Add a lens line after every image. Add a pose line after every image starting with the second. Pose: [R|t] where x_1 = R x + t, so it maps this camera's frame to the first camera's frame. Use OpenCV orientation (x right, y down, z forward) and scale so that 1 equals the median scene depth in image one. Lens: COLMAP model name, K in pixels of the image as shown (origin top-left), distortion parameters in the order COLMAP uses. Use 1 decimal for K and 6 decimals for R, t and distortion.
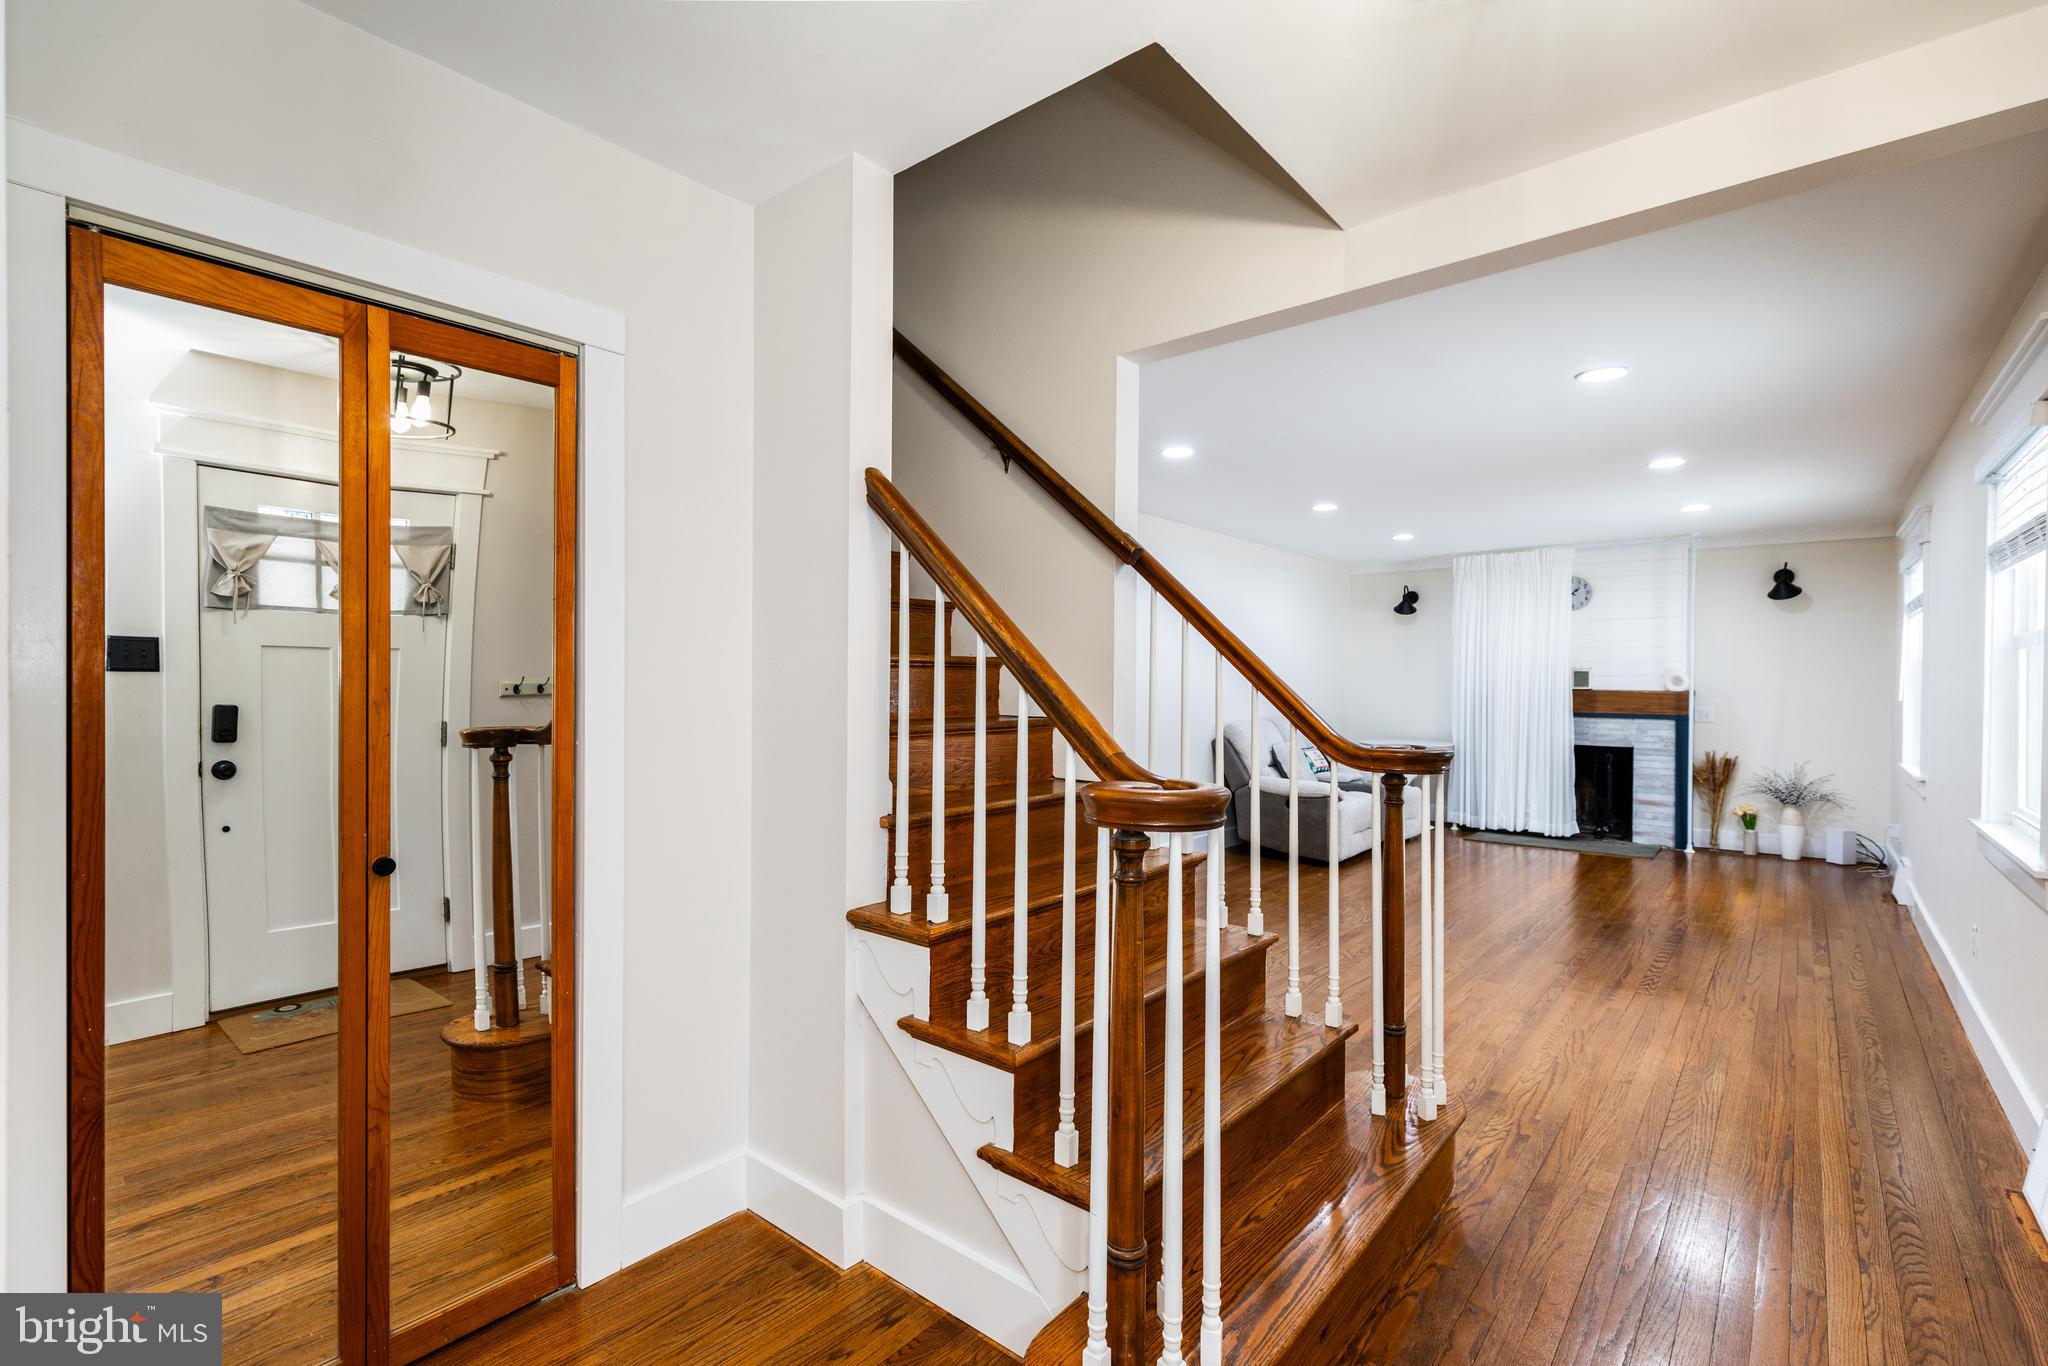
lens RADIAL K [[920.1, 0, 1027.5], [0, 920.1, 683.6], [0, 0, 1]] dist [0.003391, 0.000251]
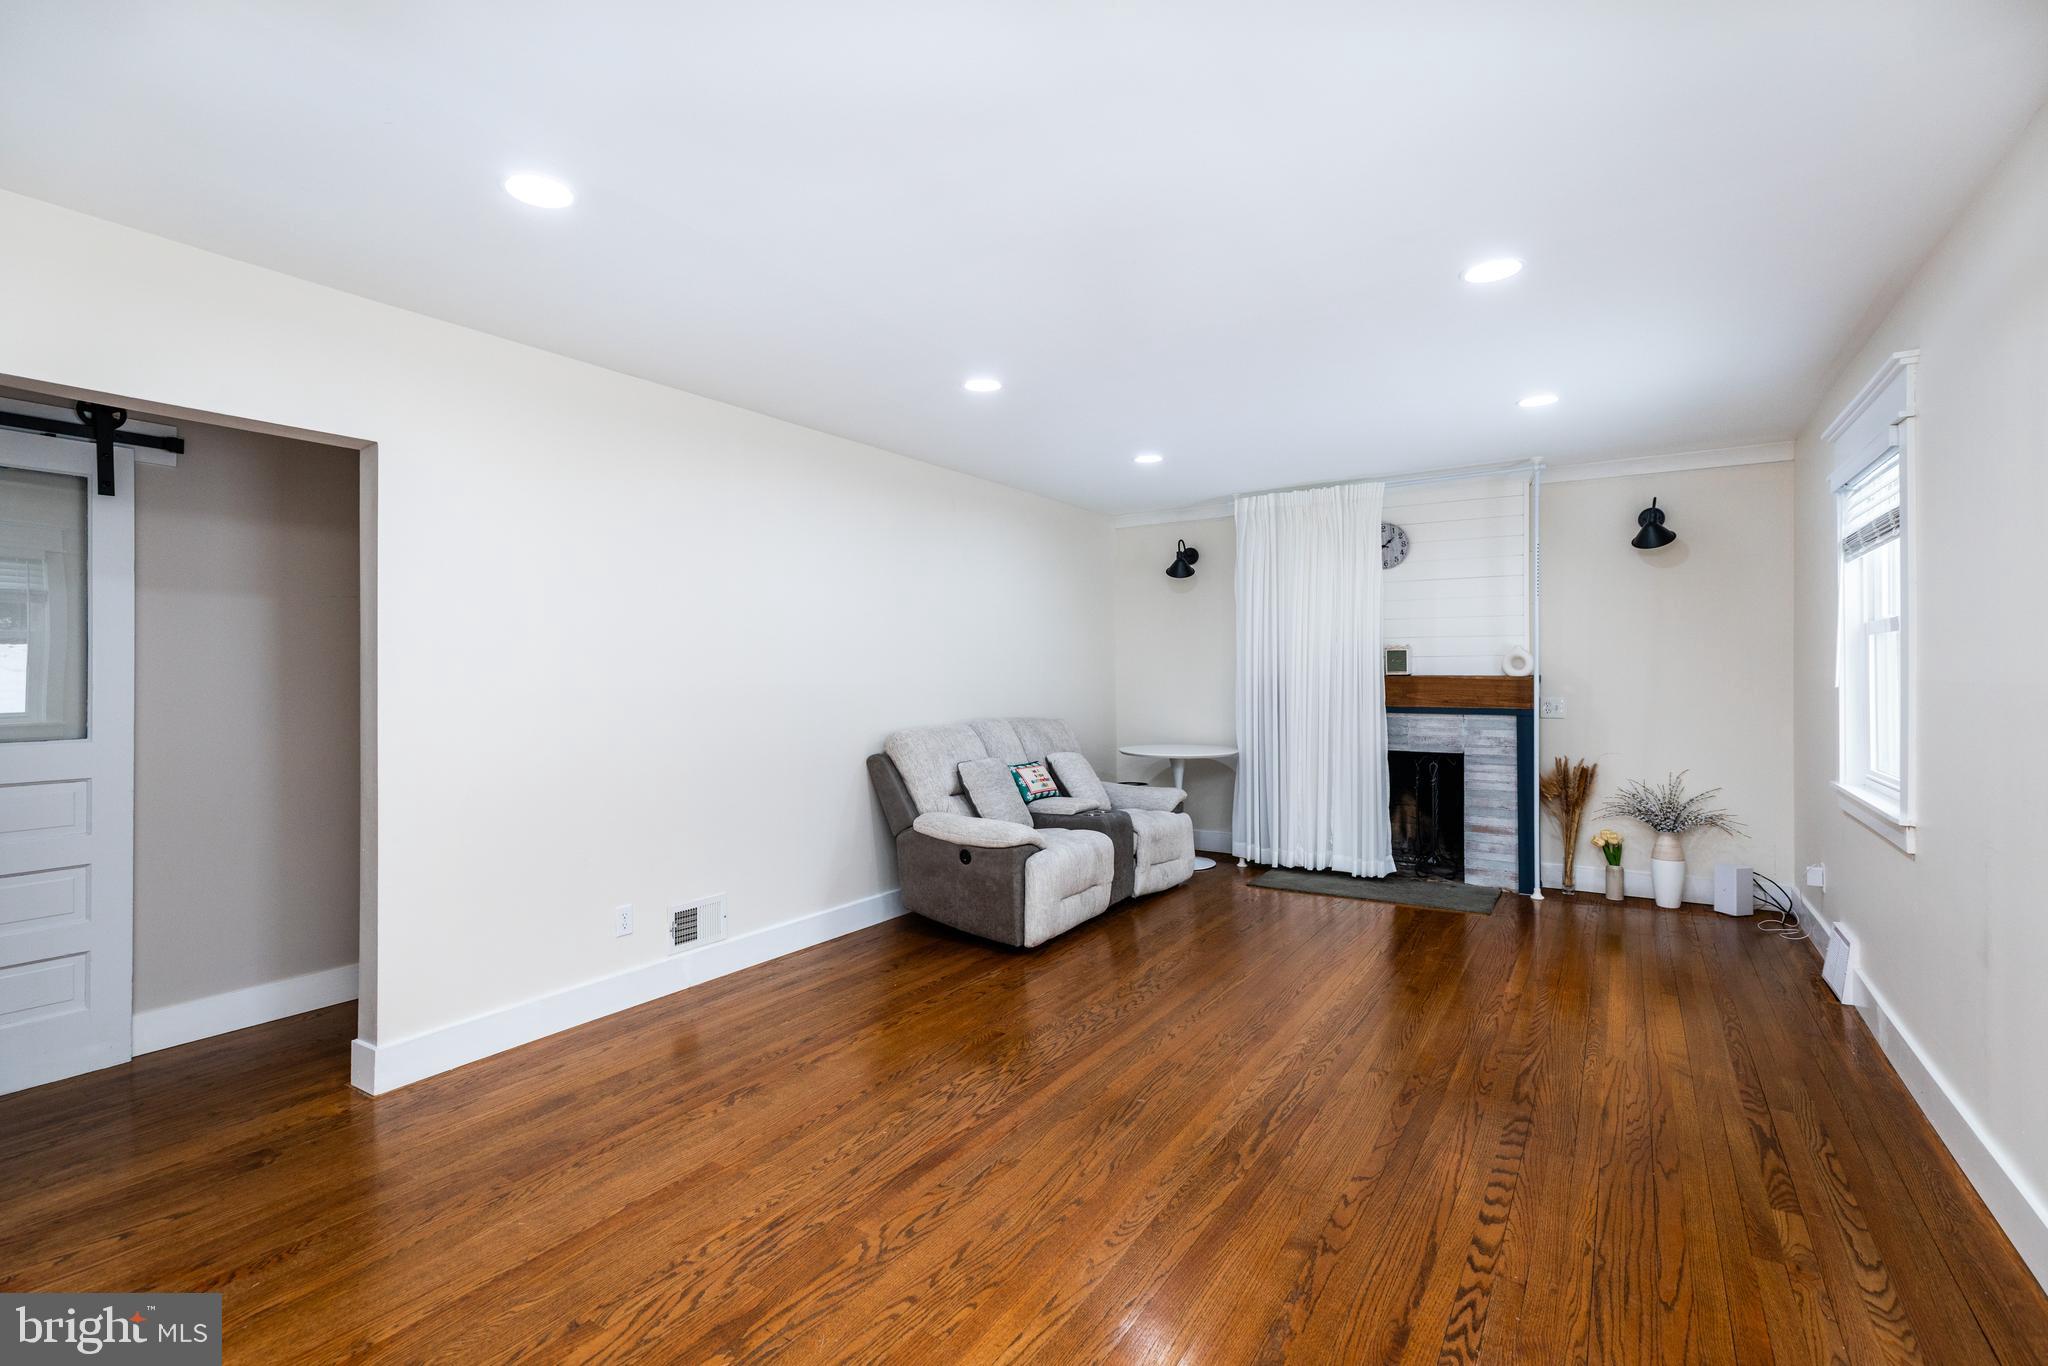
lens RADIAL K [[907.4, 0, 1017.4], [0, 907.4, 671.3], [0, 0, 1]] dist [-0.000195, -0.000167]
pose [[0.994205, -0.011470, 0.106885, 0.233903], [0.011977, 0.999920, -0.004106, 0.002833], [-0.106830, 0.005362, 0.994263, 0.328439]]
